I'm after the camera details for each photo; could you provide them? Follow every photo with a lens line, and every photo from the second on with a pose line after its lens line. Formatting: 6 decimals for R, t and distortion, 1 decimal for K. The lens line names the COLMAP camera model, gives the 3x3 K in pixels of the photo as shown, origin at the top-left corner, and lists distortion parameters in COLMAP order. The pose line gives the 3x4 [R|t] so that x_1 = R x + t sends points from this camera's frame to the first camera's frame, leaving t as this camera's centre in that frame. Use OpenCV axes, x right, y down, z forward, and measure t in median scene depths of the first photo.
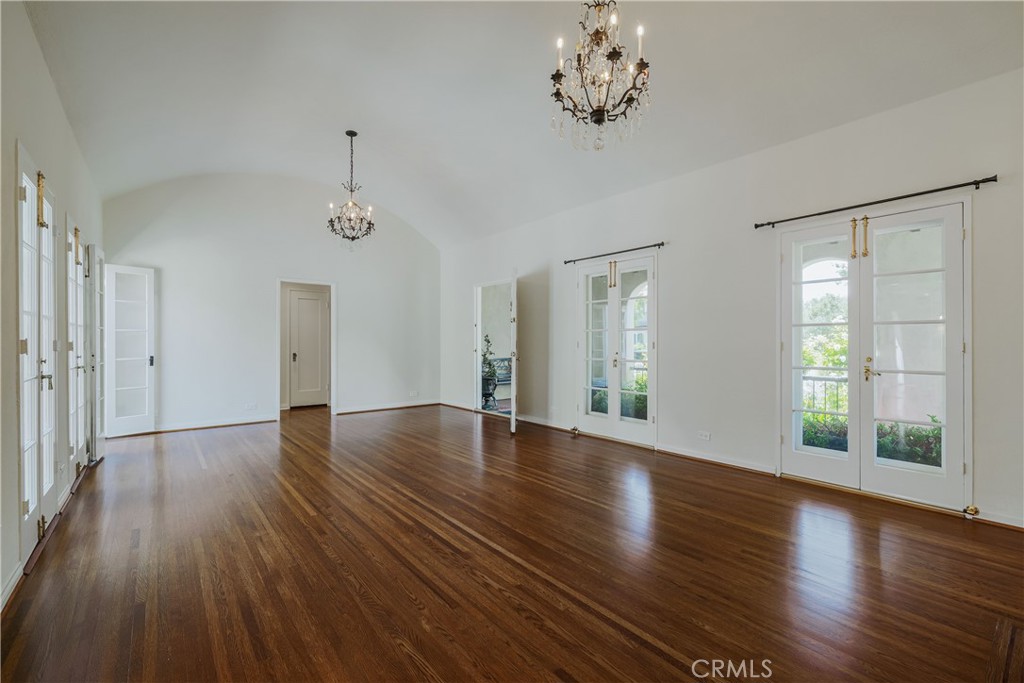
lens RADIAL K [[446.6, 0, 512.7], [0, 446.6, 341.5], [0, 0, 1]] dist [-0.000839, 0.000157]
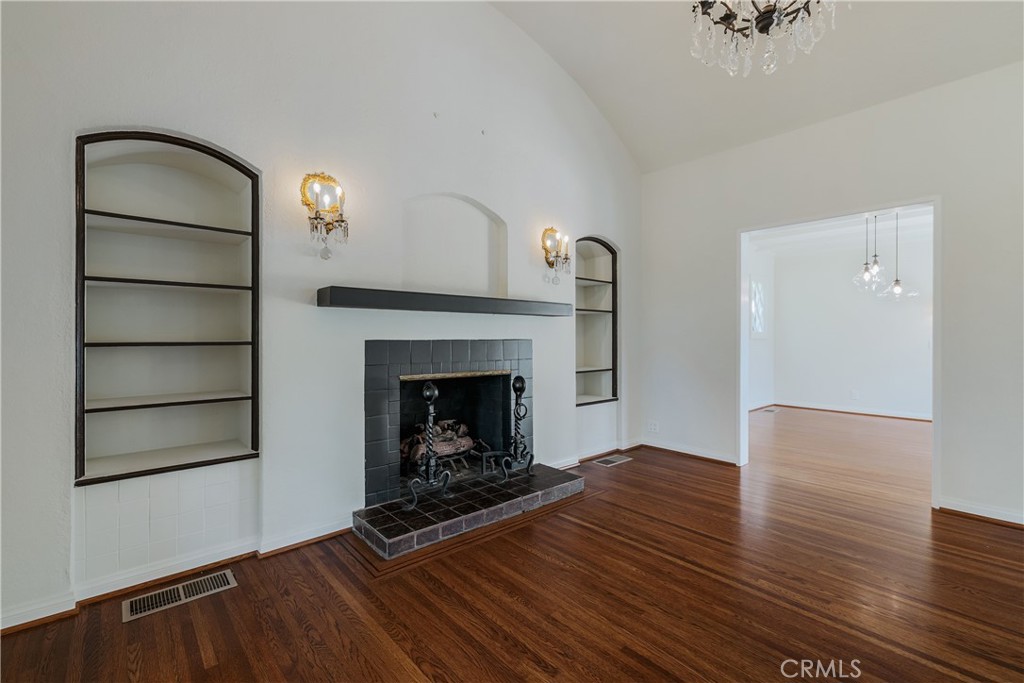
lens RADIAL K [[446.6, 0, 511.3], [0, 446.6, 337.6], [0, 0, 1]] dist [-0.000839, 0.000157]
pose [[-0.999069, -0.005694, -0.042773, 0.362519], [-0.005876, 0.999974, 0.004121, 0.001059], [0.042749, 0.004368, -0.999076, 0.966221]]
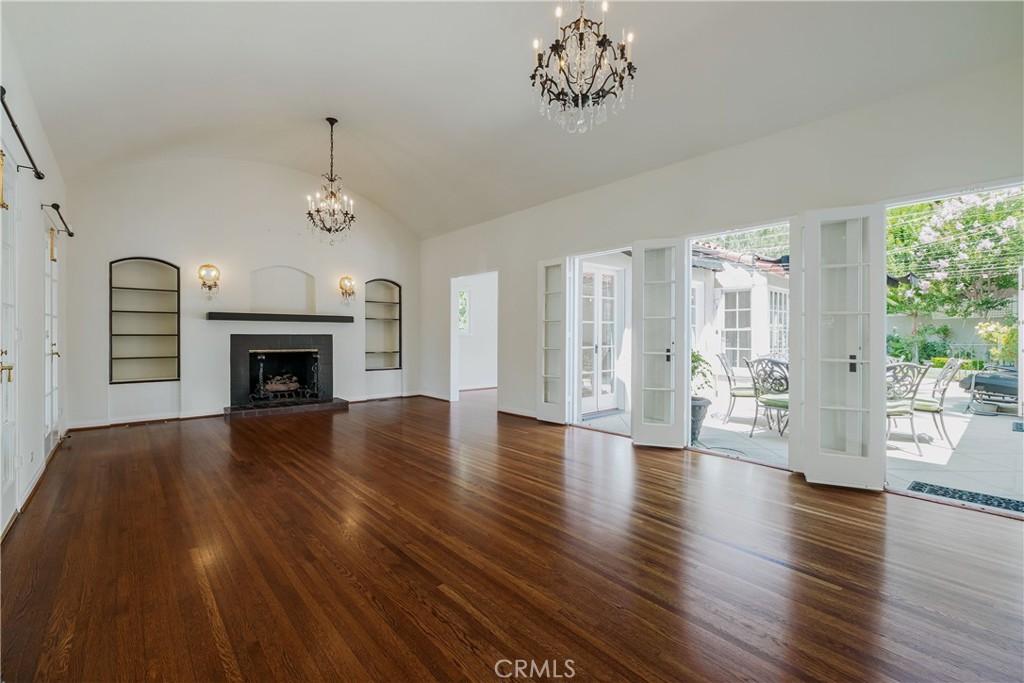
lens RADIAL K [[446.6, 0, 512.6], [0, 446.6, 337.0], [0, 0, 1]] dist [-0.000839, 0.000157]
pose [[-0.998995, -0.003909, -0.044649, -0.338448], [-0.003992, 0.999990, 0.001779, 0.011604], [0.044642, 0.001956, -0.999001, 1.856658]]
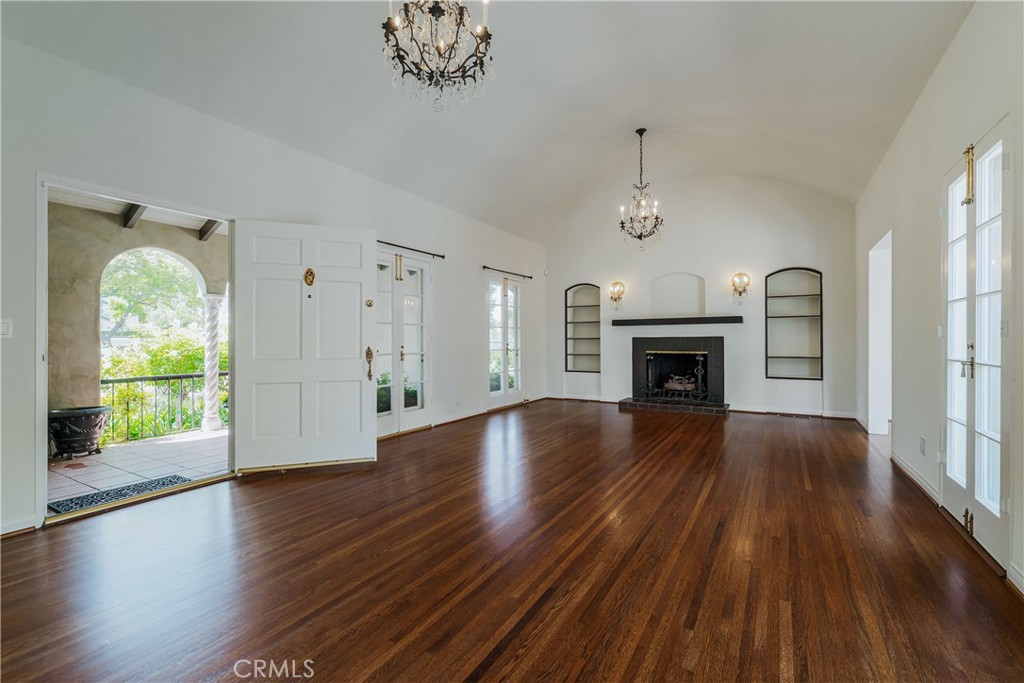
lens RADIAL K [[446.6, 0, 512.2], [0, 446.6, 343.3], [0, 0, 1]] dist [-0.000839, 0.000157]
pose [[-0.335580, -0.008870, 0.941970, -0.997953], [0.005023, 0.999925, 0.011205, 0.010337], [-0.941998, 0.008492, -0.335510, 1.370560]]
